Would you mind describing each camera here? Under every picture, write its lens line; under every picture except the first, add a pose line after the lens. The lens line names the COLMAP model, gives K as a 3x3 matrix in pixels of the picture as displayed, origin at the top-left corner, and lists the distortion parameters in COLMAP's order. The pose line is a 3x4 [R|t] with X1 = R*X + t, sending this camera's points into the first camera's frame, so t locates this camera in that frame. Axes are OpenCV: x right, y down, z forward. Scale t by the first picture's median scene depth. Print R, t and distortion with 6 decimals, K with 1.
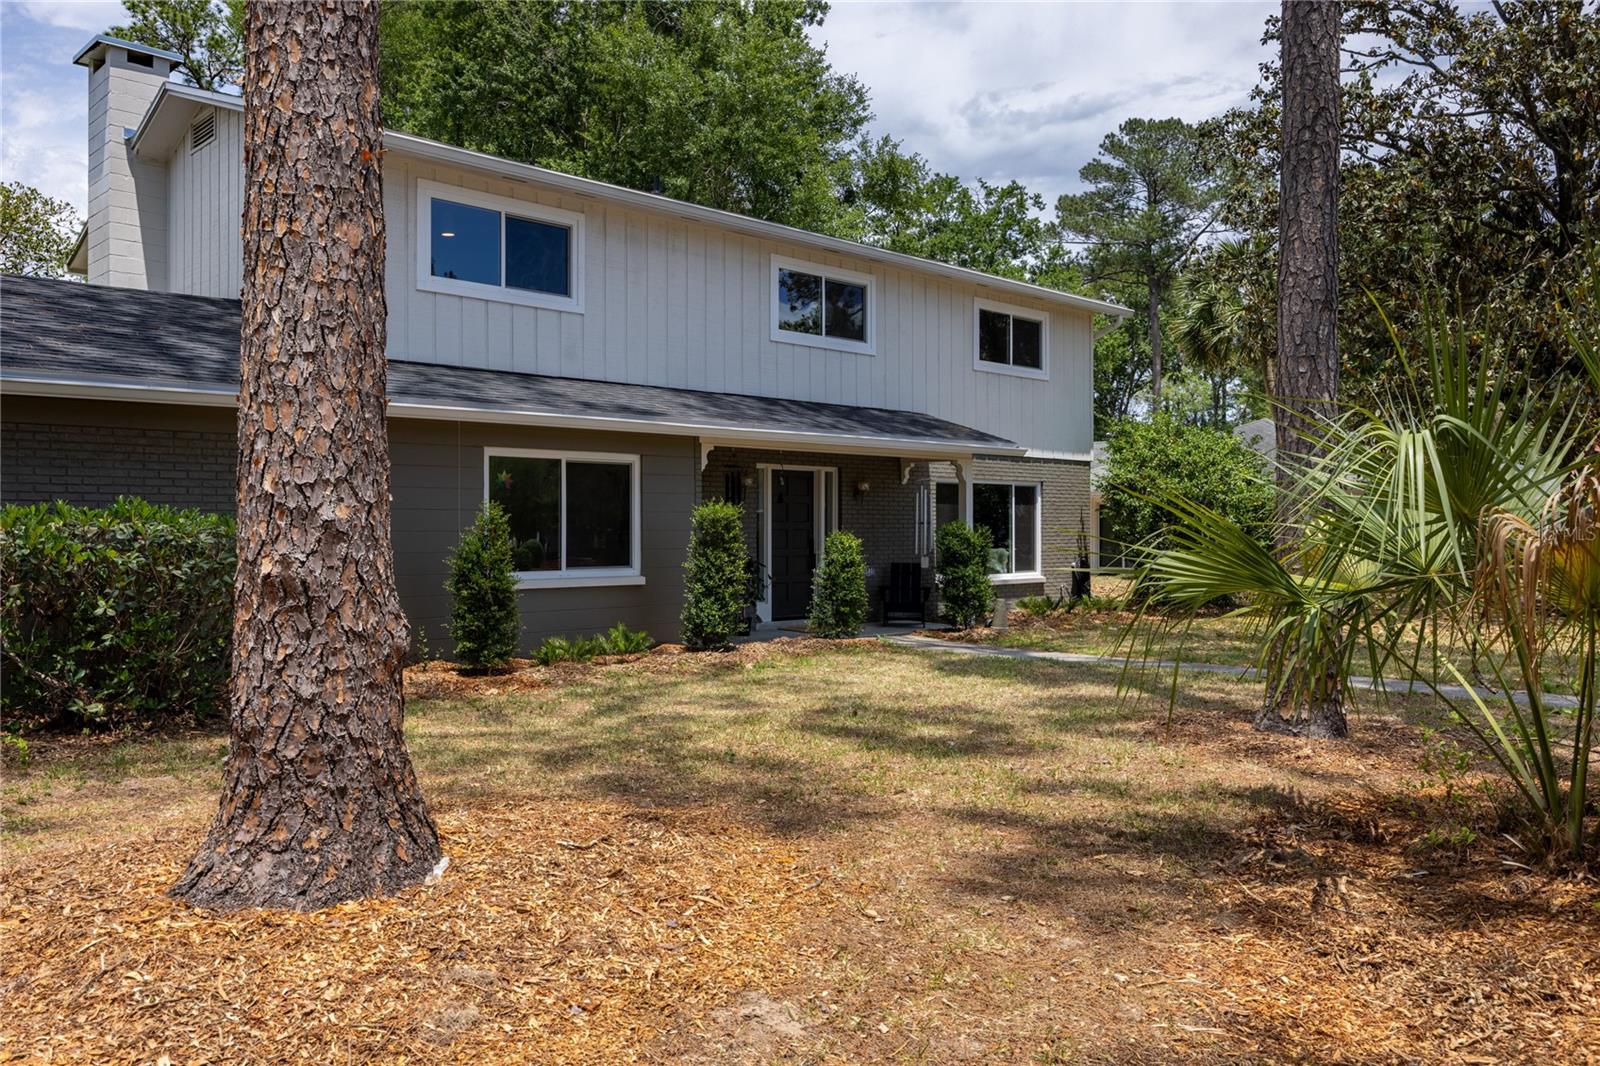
lens RADIAL K [[1201.5, 0, 787.6], [0, 1201.5, 530.0], [0, 0, 1]] dist [0.002377, -0.003215]
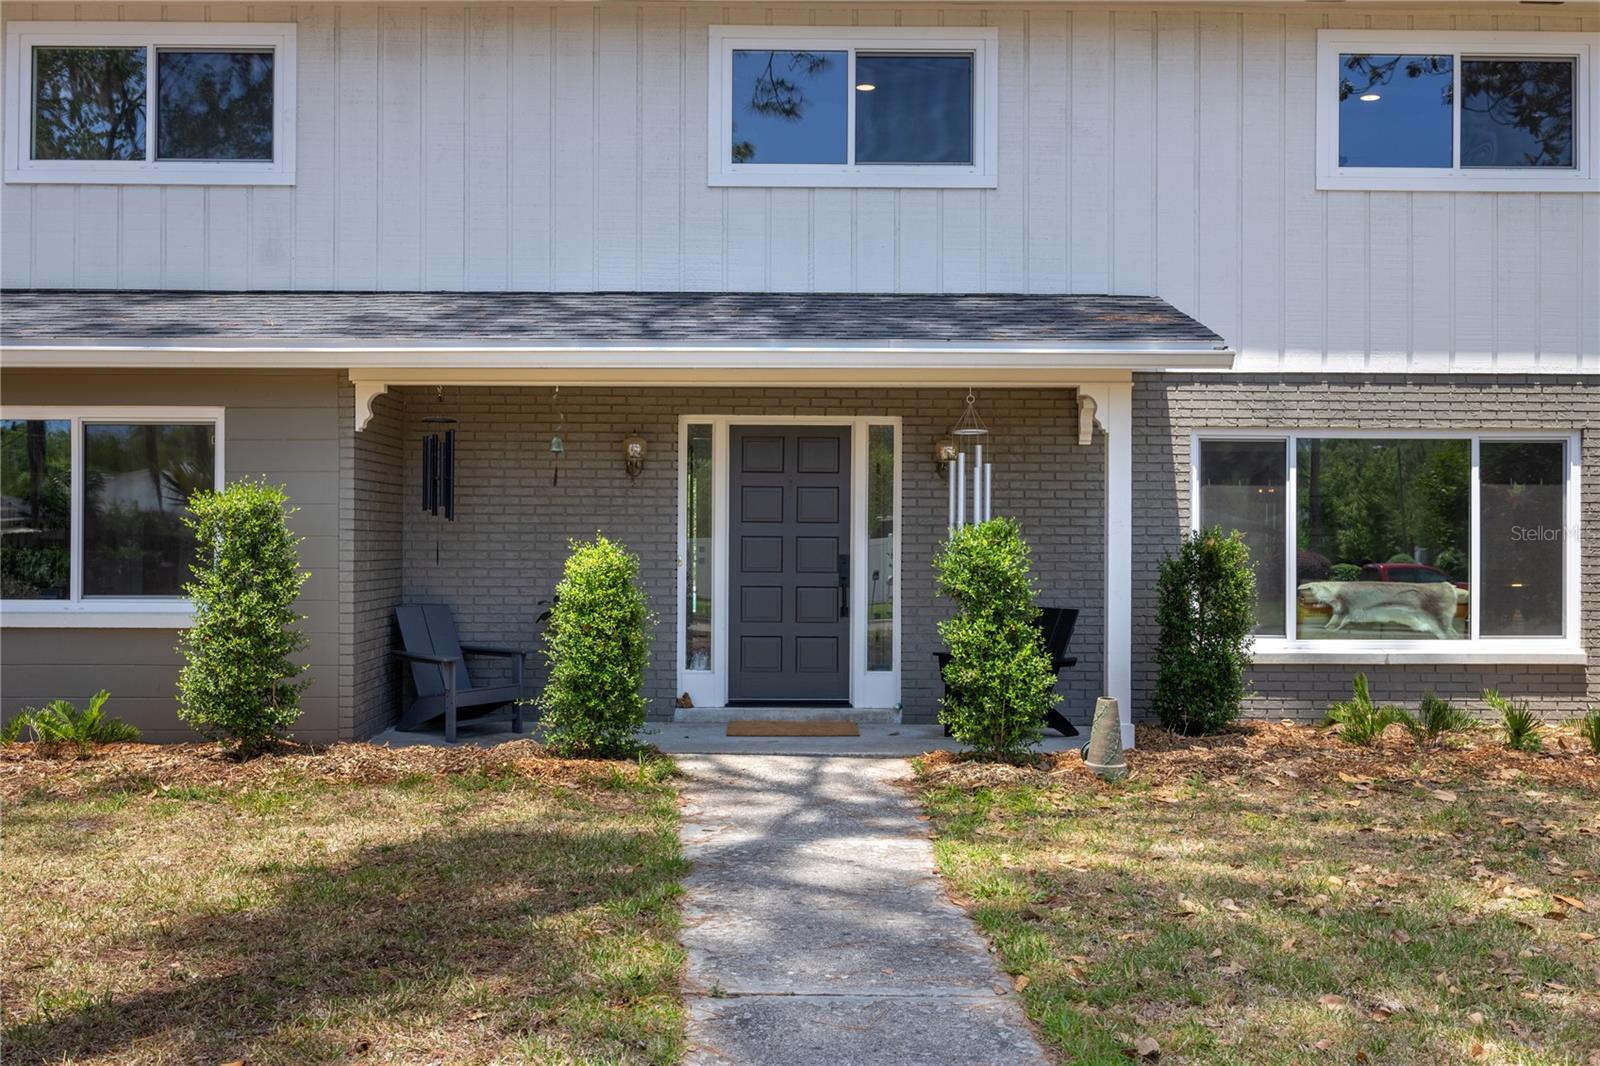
lens RADIAL K [[1567.7, 0, 815.4], [0, 1567.7, 527.0], [0, 0, 1]] dist [0.002533, 0.000000]
pose [[0.727685, 0.010692, -0.685828, 0.426648], [-0.008130, 0.999943, 0.006963, -0.007948], [0.685863, 0.000508, 0.727730, 0.433984]]
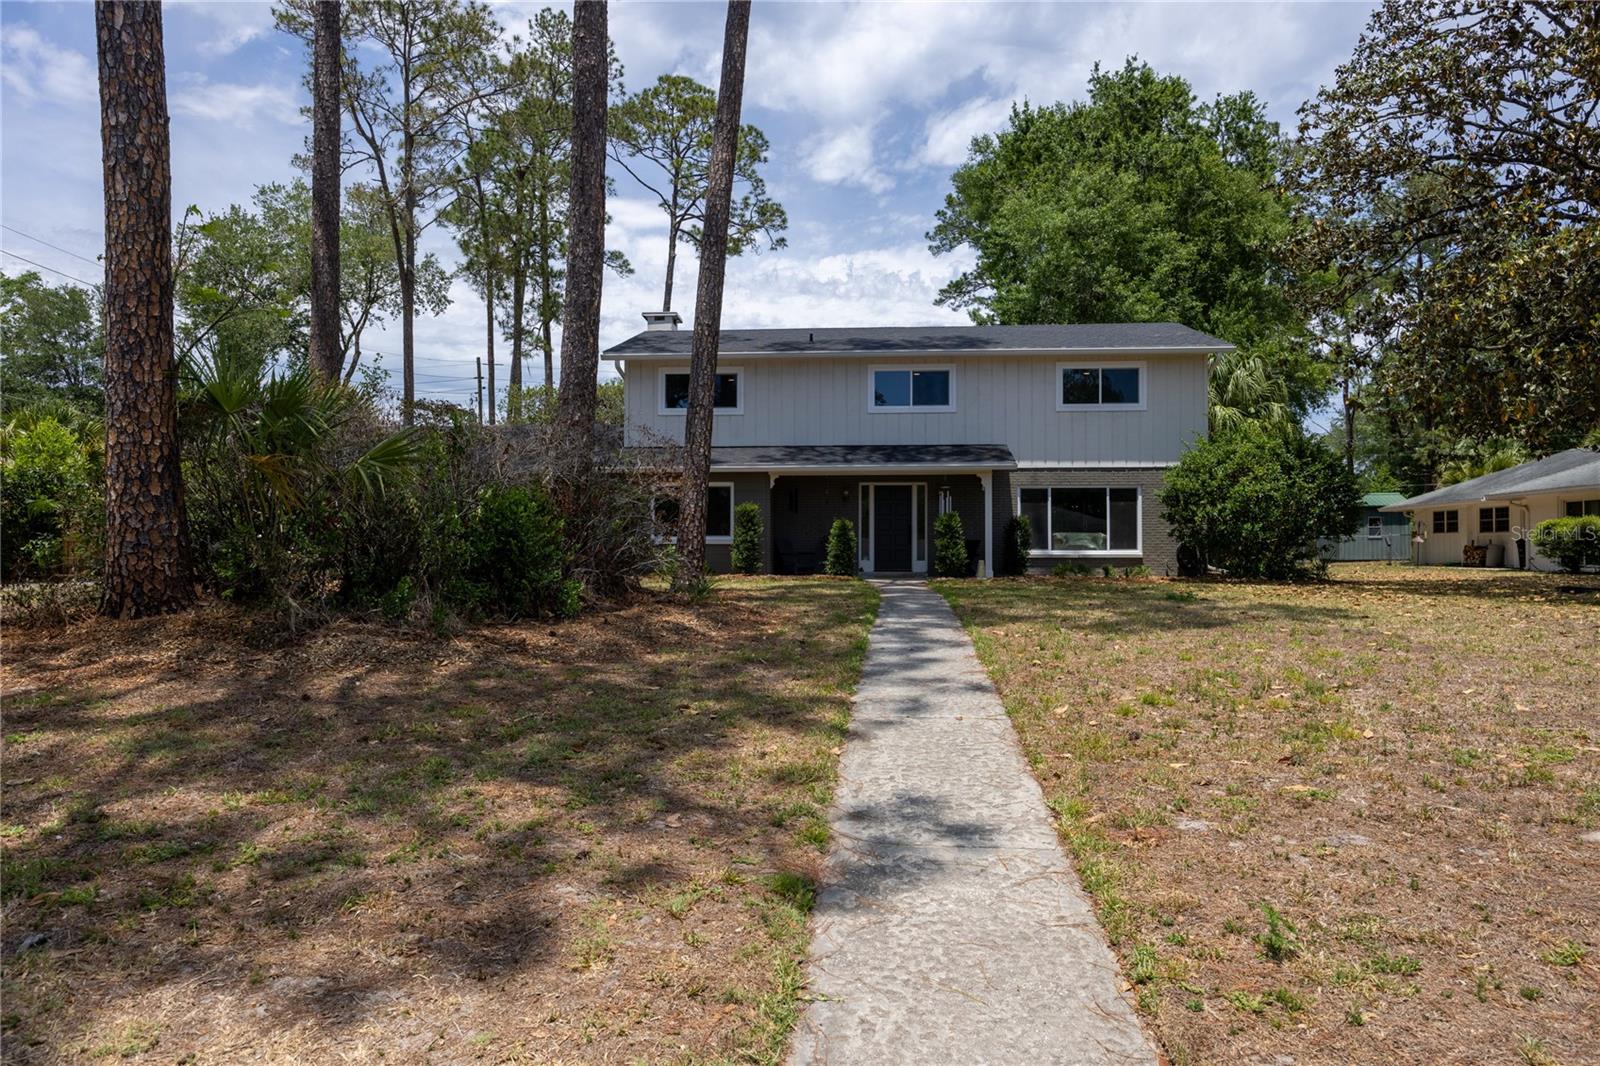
lens RADIAL K [[1063.5, 0, 803.4], [0, 1063.5, 531.5], [0, 0, 1]] dist [-0.003158, 0.000803]
pose [[0.661961, -0.000585, -0.749538, 0.931385], [-0.003996, 0.999983, -0.004311, 0.021656], [0.749527, 0.005849, 0.661947, -0.101101]]
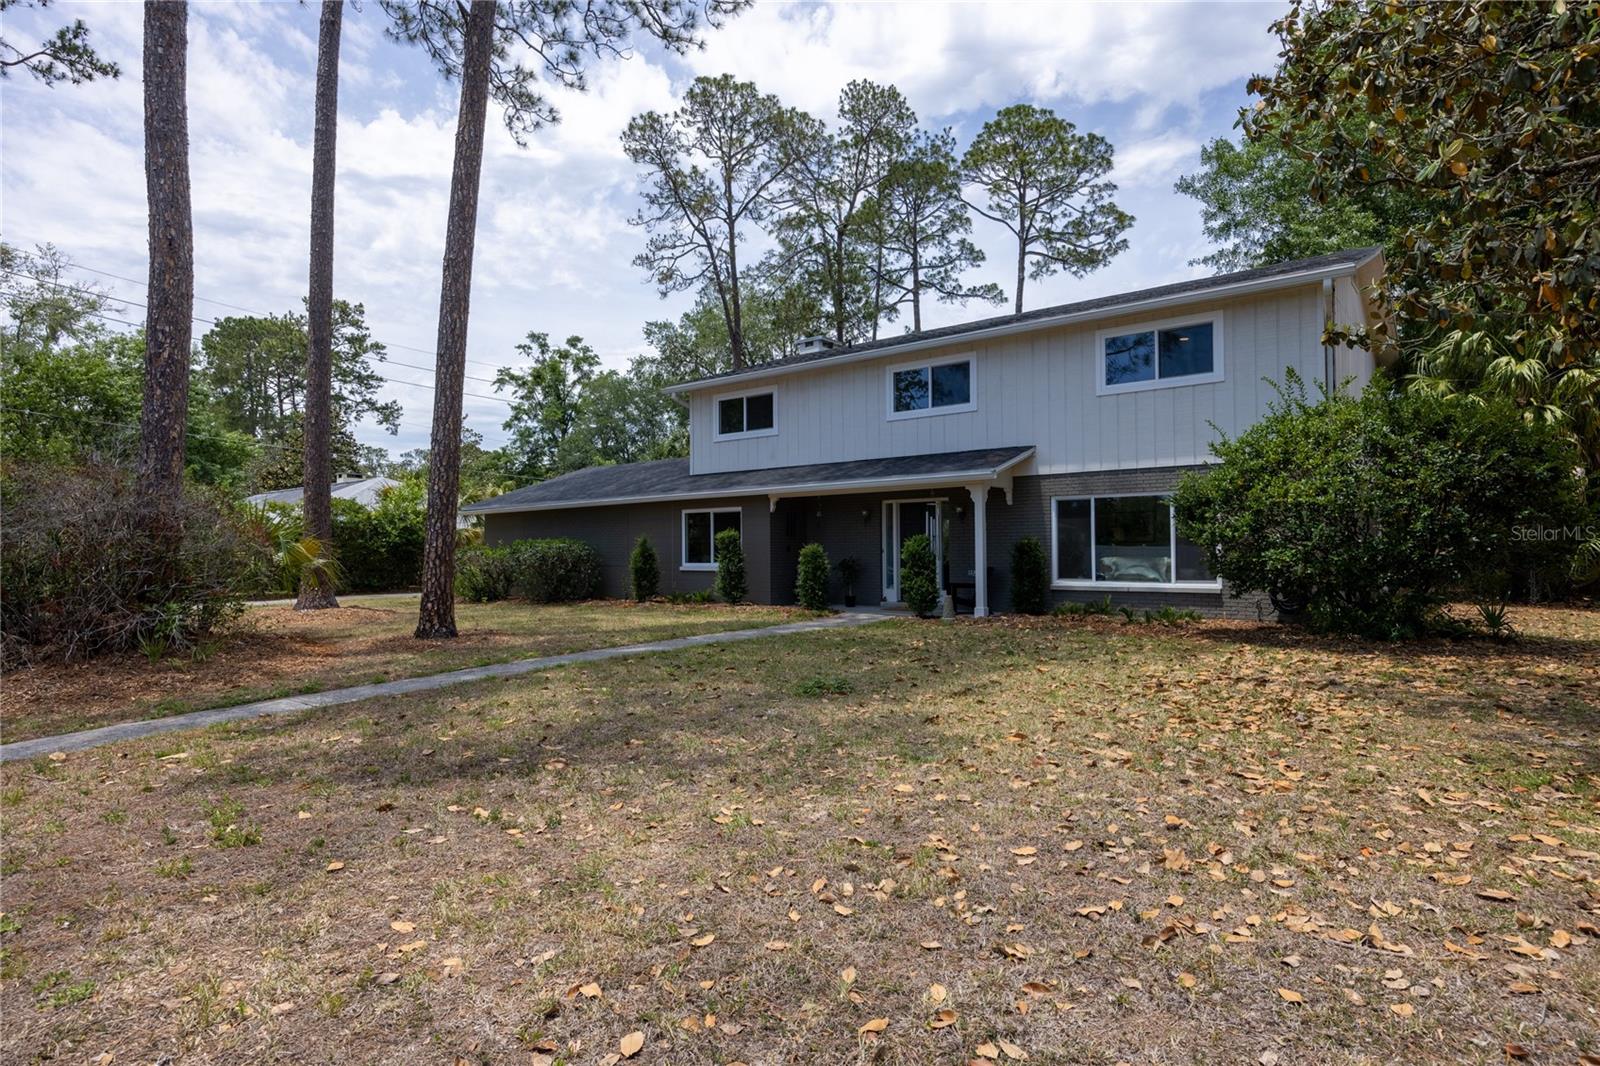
lens RADIAL K [[874.2, 0, 788.2], [0, 874.2, 536.2], [0, 0, 1]] dist [-0.006940, -0.004440]
pose [[0.112975, -0.005082, -0.993585, 0.927353], [0.013265, 0.999906, -0.003607, -0.004506], [0.993509, -0.012772, 0.113031, 0.621728]]
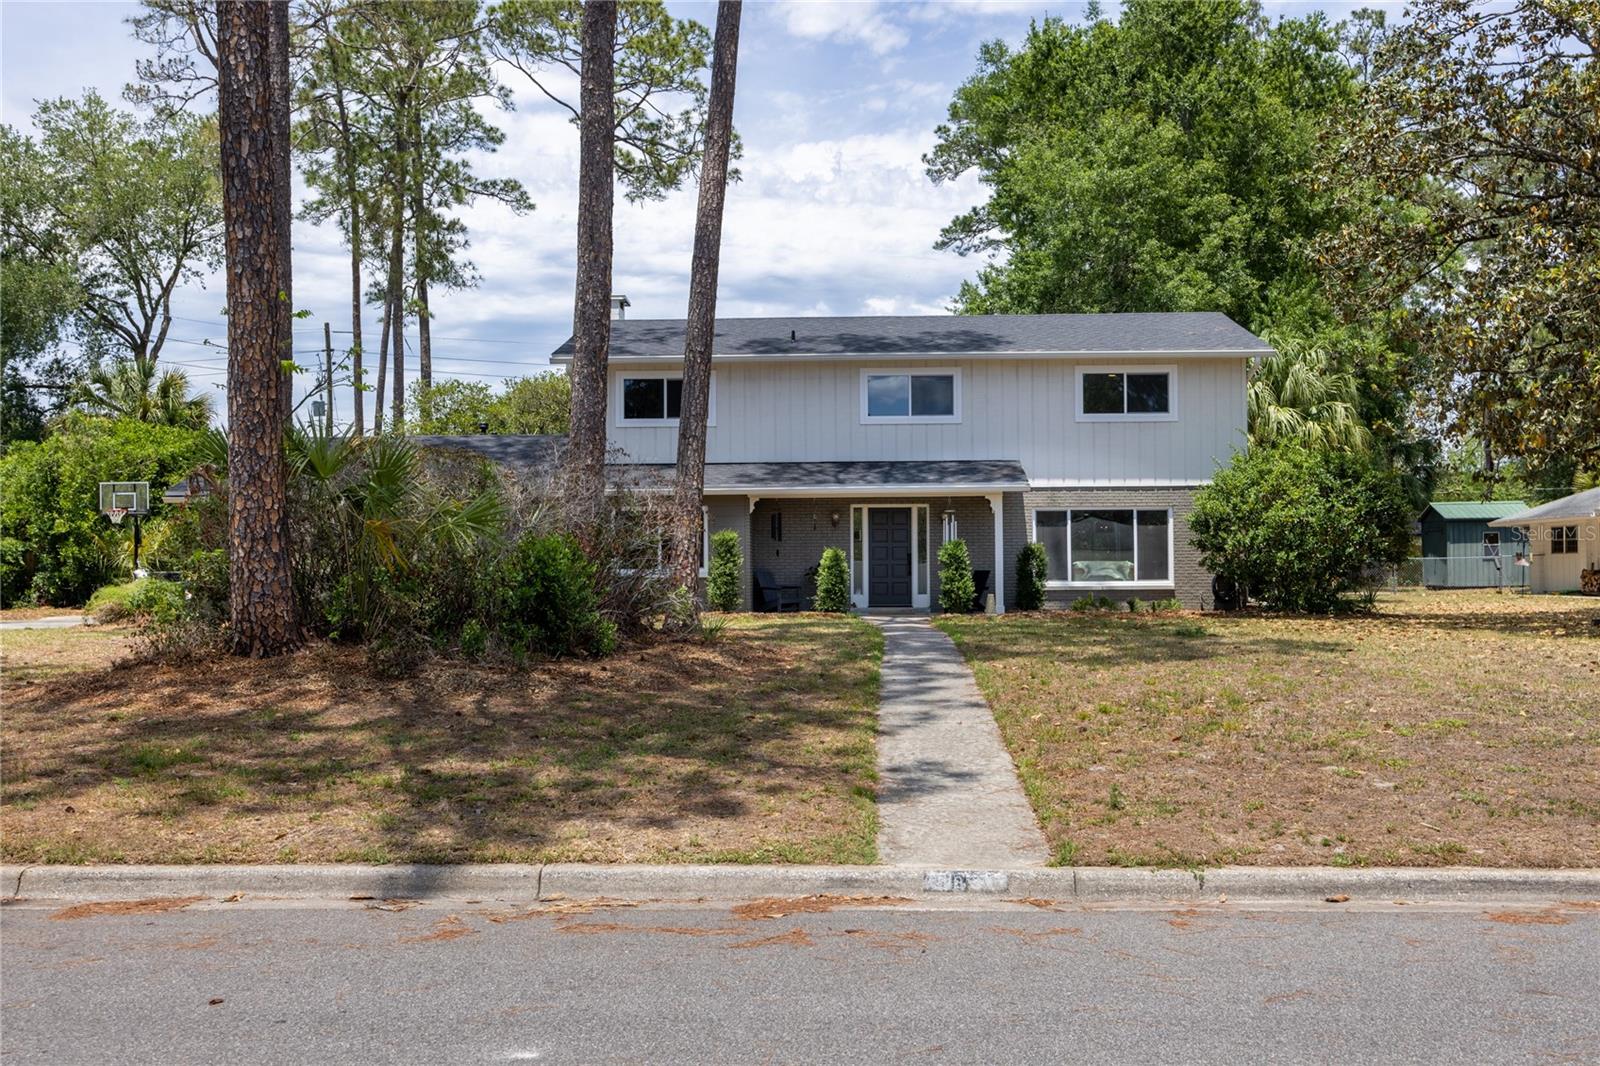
lens RADIAL K [[1567.7, 0, 796.2], [0, 1567.7, 543.0], [0, 0, 1]] dist [0.002533, 0.000000]
pose [[0.686636, -0.006451, -0.726972, 1.174064], [0.003566, 0.999978, -0.005505, 0.004681], [0.726992, 0.001188, 0.686645, -0.377351]]
